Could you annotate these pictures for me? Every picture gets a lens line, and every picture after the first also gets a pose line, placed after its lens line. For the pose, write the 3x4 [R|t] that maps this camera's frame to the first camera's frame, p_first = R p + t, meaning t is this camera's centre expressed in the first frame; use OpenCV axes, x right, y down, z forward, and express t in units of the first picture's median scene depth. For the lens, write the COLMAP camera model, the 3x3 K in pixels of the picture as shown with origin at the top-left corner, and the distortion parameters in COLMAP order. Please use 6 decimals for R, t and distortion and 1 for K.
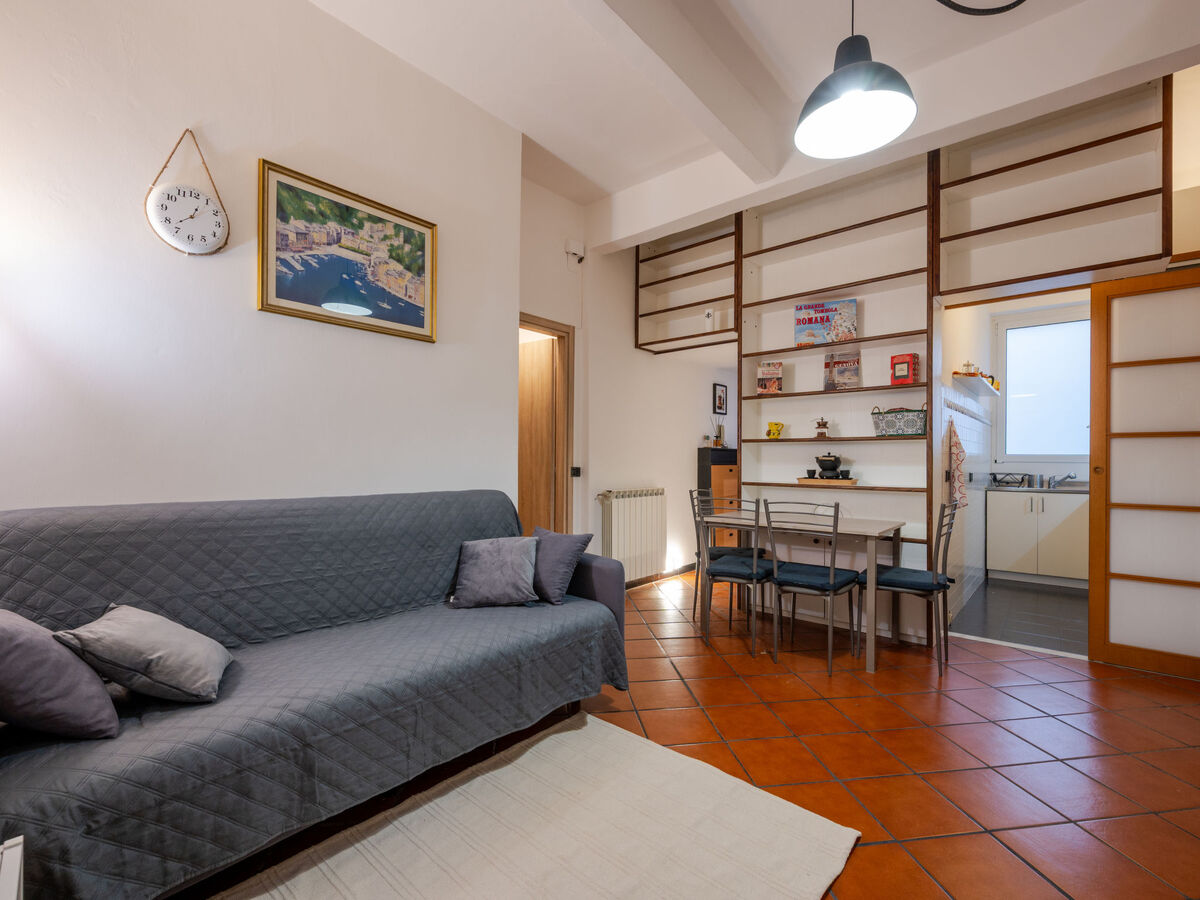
lens RADIAL K [[547.0, 0, 602.2], [0, 547.0, 455.8], [0, 0, 1]] dist [-0.003847, 0.001220]
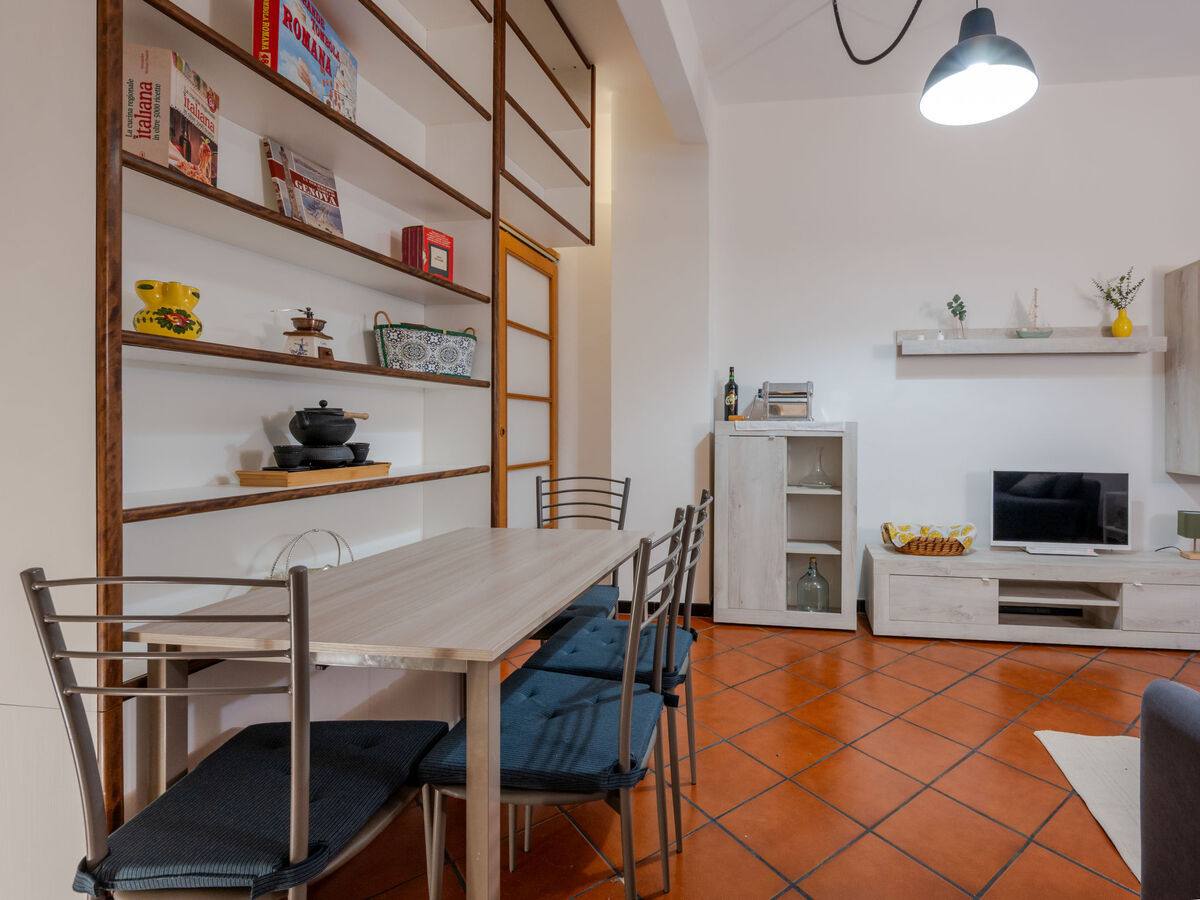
lens RADIAL K [[547.0, 0, 731.4], [0, 547.0, 426.9], [0, 0, 1]] dist [-0.003847, 0.001220]
pose [[-0.547727, -0.001186, 0.836656, -0.064552], [-0.009509, 0.999943, -0.004807, 0.019762], [-0.836603, -0.010589, -0.547707, 1.448223]]
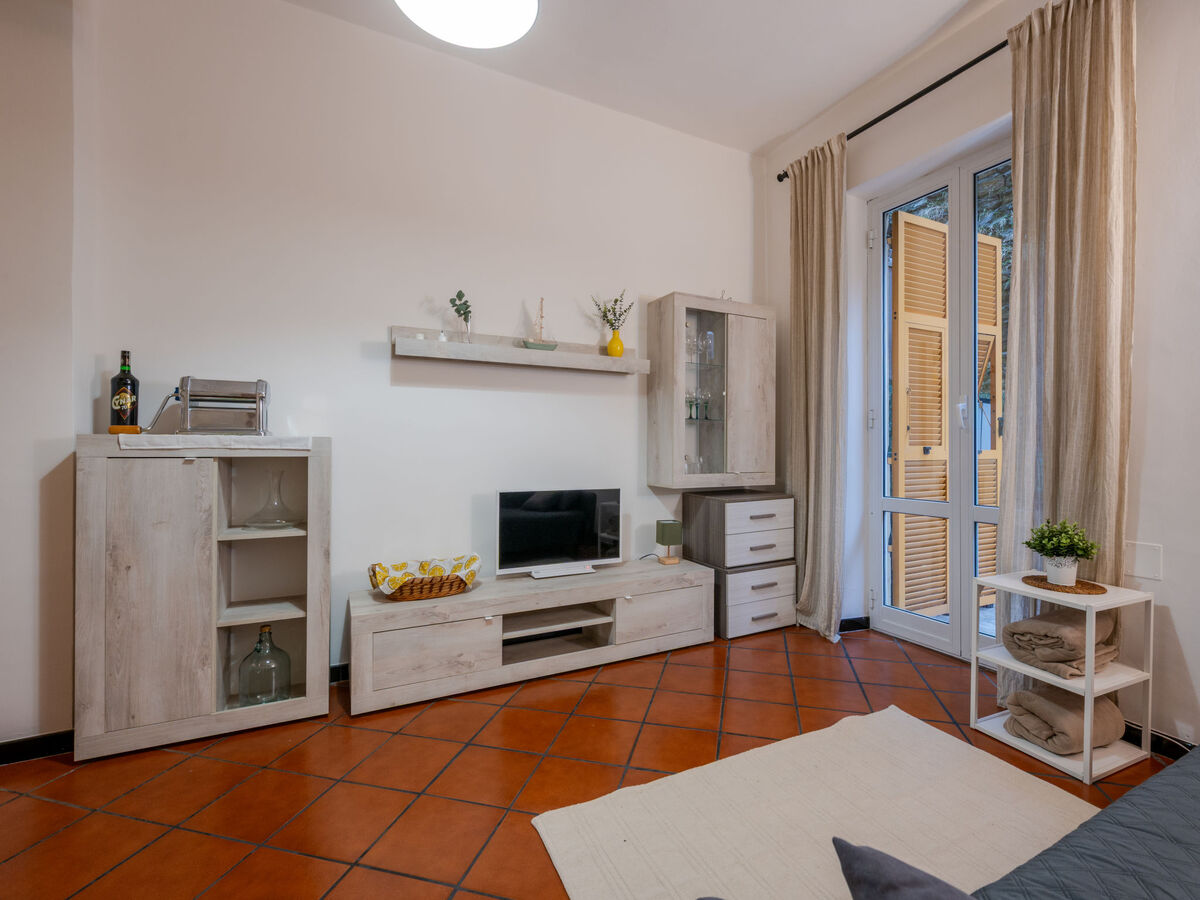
lens RADIAL K [[547.0, 0, 600.5], [0, 547.0, 443.7], [0, 0, 1]] dist [-0.003847, 0.001220]
pose [[-0.924129, -0.005669, 0.382040, 0.024351], [-0.008601, 0.999945, -0.005967, 0.013077], [-0.381985, -0.008800, -0.924127, 1.236853]]
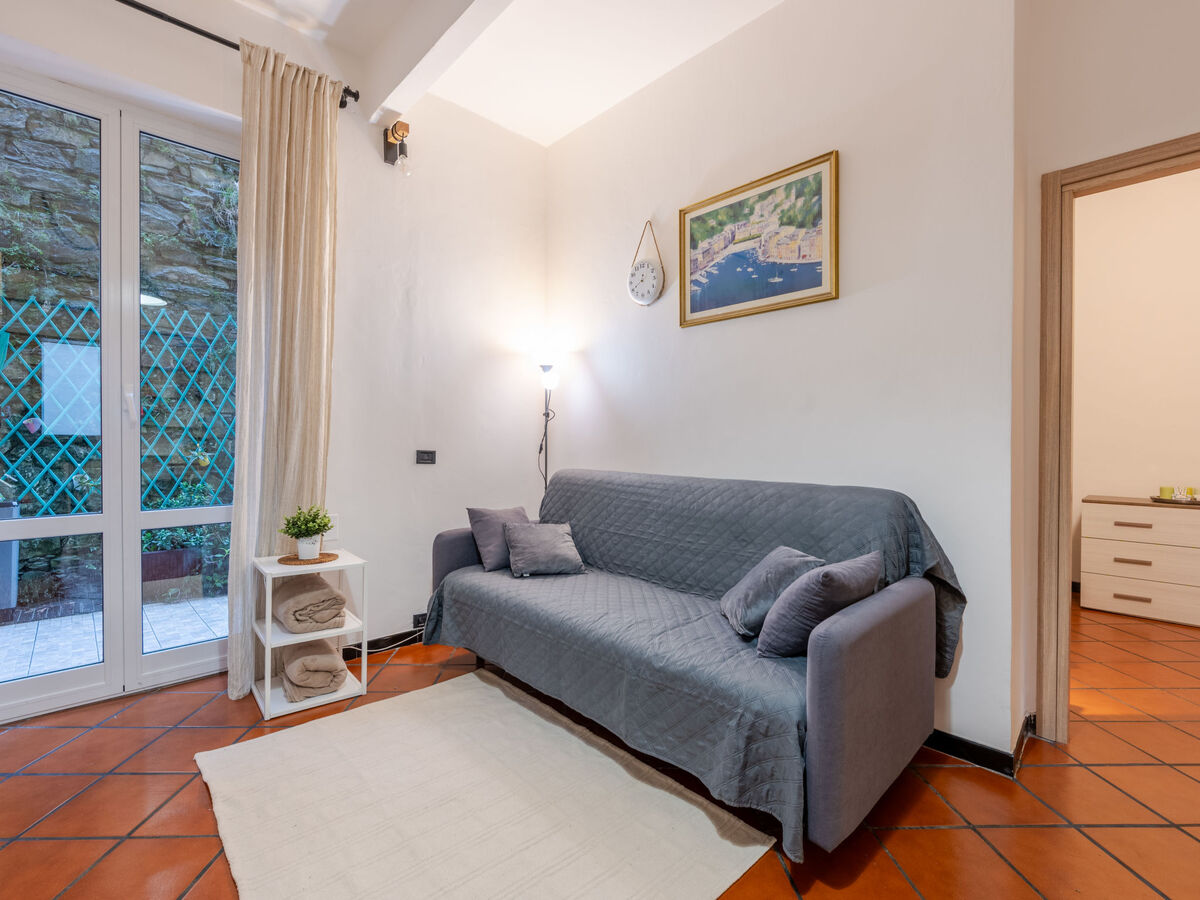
lens RADIAL K [[547.0, 0, 595.6], [0, 547.0, 447.5], [0, 0, 1]] dist [-0.003847, 0.001220]
pose [[-0.116751, 0.001283, -0.993160, 0.604449], [0.000378, 0.999999, 0.001248, 0.011296], [0.993161, -0.000230, -0.116752, 0.852644]]
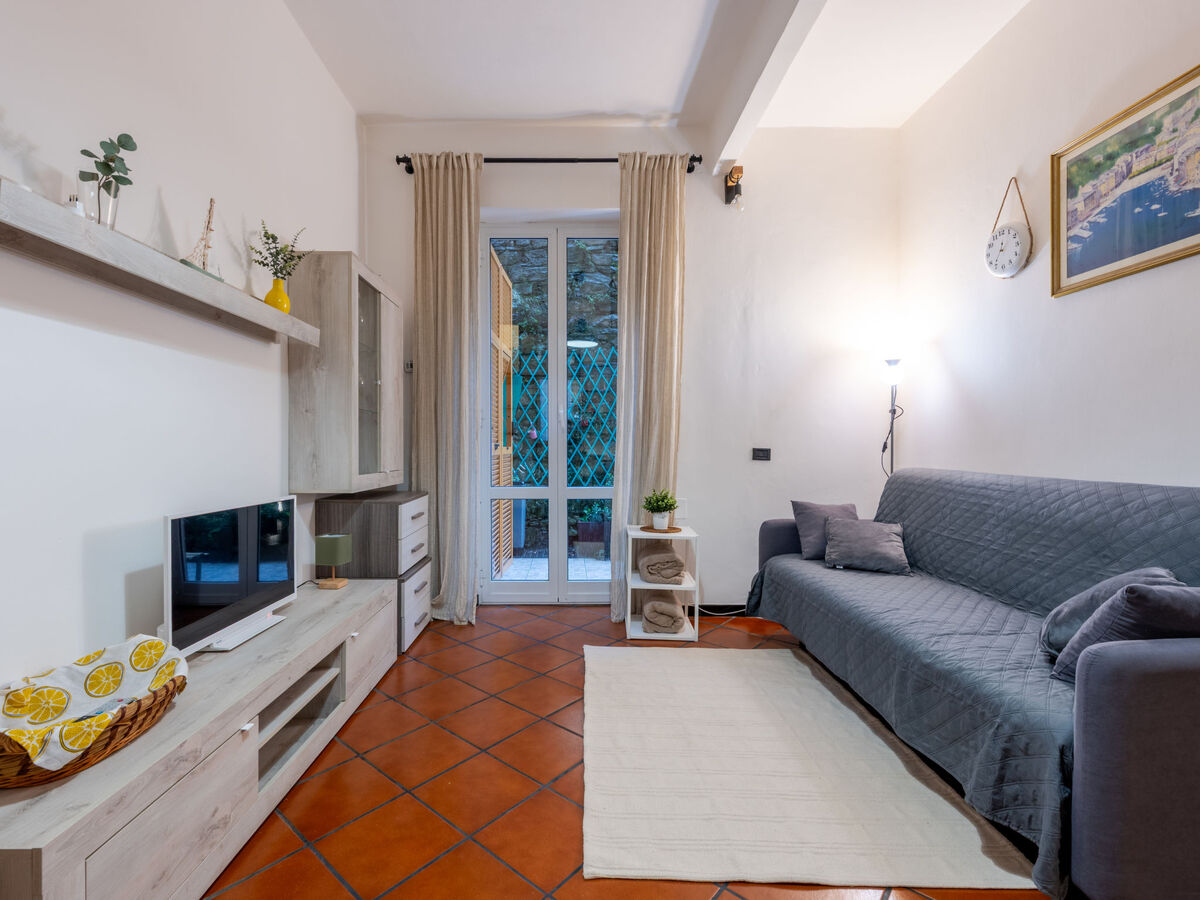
lens RADIAL K [[547.0, 0, 583.4], [0, 547.0, 456.4], [0, 0, 1]] dist [-0.003847, 0.001220]
pose [[-0.755442, 0.004936, -0.655197, 0.673673], [-0.001616, 0.999955, 0.009396, 0.027233], [0.655213, 0.008156, -0.755400, 1.078923]]
